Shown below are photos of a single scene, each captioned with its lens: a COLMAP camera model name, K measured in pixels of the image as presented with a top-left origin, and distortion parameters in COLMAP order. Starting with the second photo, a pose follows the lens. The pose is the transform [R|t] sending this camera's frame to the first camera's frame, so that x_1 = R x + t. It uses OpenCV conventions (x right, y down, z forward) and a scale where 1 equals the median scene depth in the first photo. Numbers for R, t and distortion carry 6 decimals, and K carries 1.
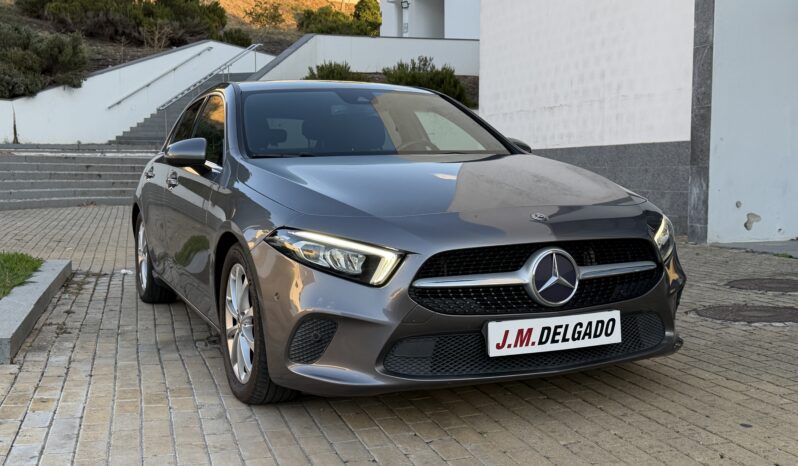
lens RADIAL K [[873.3, 0, 399.0], [0, 873.3, 233.0], [0, 0, 1]] dist [0.190021, -0.414978]
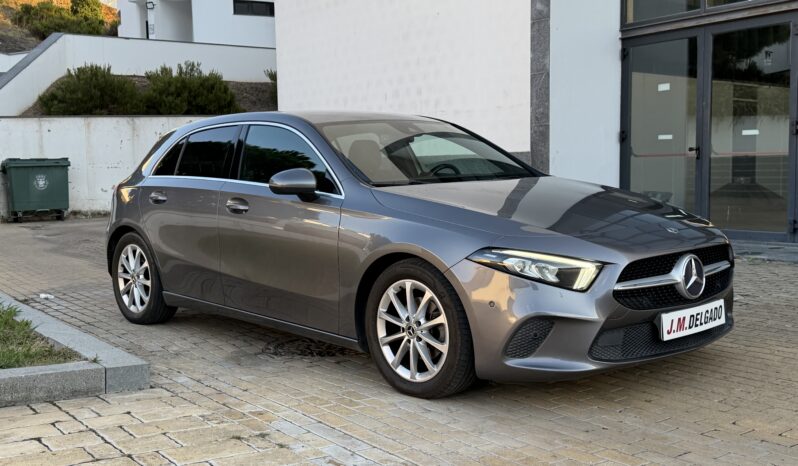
lens RADIAL K [[873.3, 0, 399.0], [0, 873.3, 233.0], [0, 0, 1]] dist [0.190021, -0.414978]
pose [[0.943649, -0.038799, 0.328664, -0.643283], [0.039160, 0.999218, 0.005523, -0.037293], [-0.328622, 0.007659, 0.944431, -0.097489]]
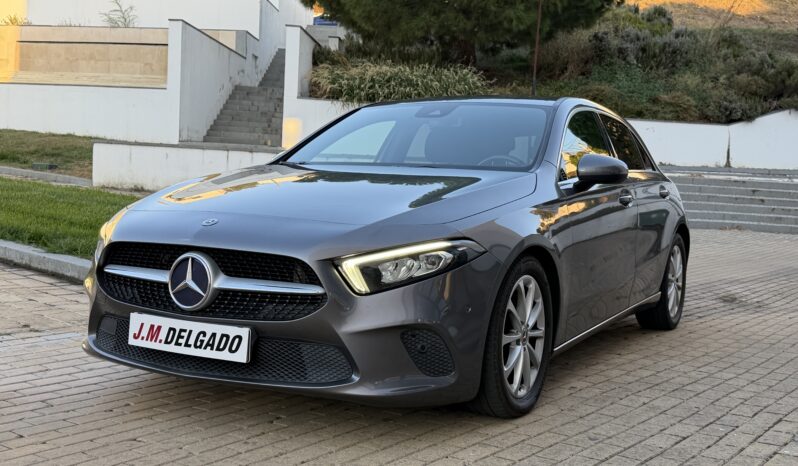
lens RADIAL K [[873.3, 0, 399.0], [0, 873.3, 233.0], [0, 0, 1]] dist [0.190021, -0.414978]
pose [[0.605426, 0.087111, -0.791120, 1.076799], [-0.111168, 0.993504, 0.024321, -0.053440], [0.788099, 0.073223, 0.611177, 0.551187]]
